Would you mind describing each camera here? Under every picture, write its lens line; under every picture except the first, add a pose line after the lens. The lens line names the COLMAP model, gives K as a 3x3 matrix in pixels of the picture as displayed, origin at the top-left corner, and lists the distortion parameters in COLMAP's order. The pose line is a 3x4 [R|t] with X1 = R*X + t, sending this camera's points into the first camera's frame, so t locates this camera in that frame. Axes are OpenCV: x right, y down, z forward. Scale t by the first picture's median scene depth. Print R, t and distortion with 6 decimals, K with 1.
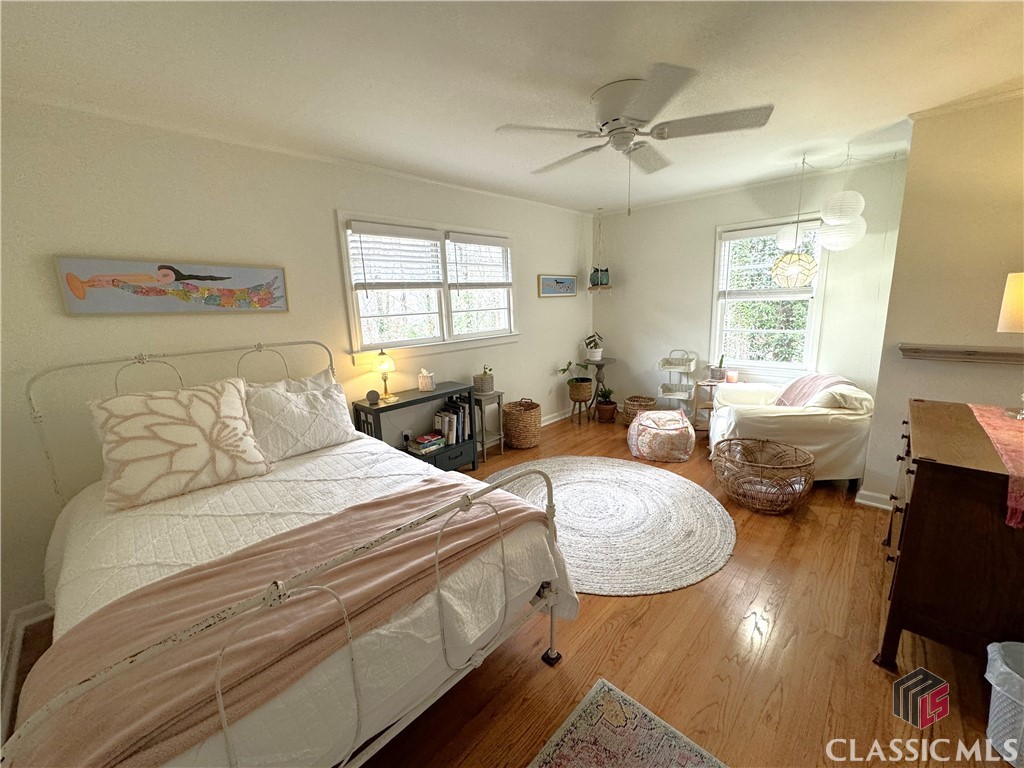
lens RADIAL K [[408.9, 0, 512.6], [0, 408.9, 382.5], [0, 0, 1]] dist [-0.000186, 0.000168]
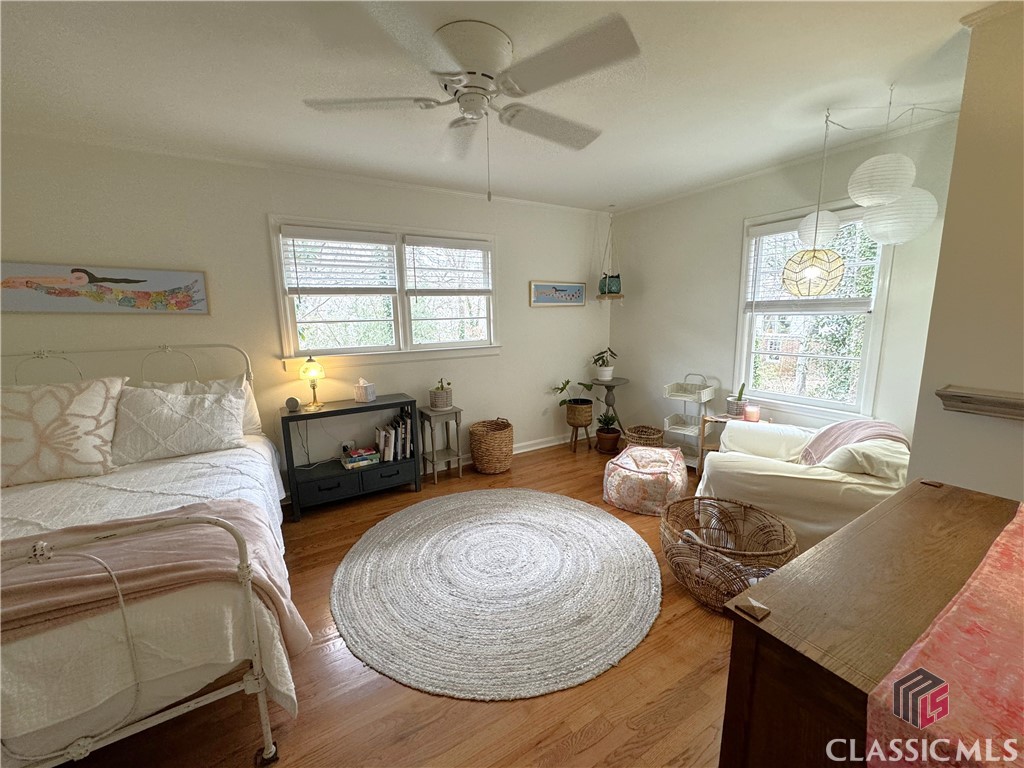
lens RADIAL K [[408.9, 0, 512.6], [0, 408.9, 382.5], [0, 0, 1]] dist [-0.000186, 0.000168]
pose [[0.963934, 0.063920, -0.258350, 0.336577], [-0.070329, 0.997401, -0.015632, -0.031294], [0.256679, 0.033238, 0.965925, 0.160826]]
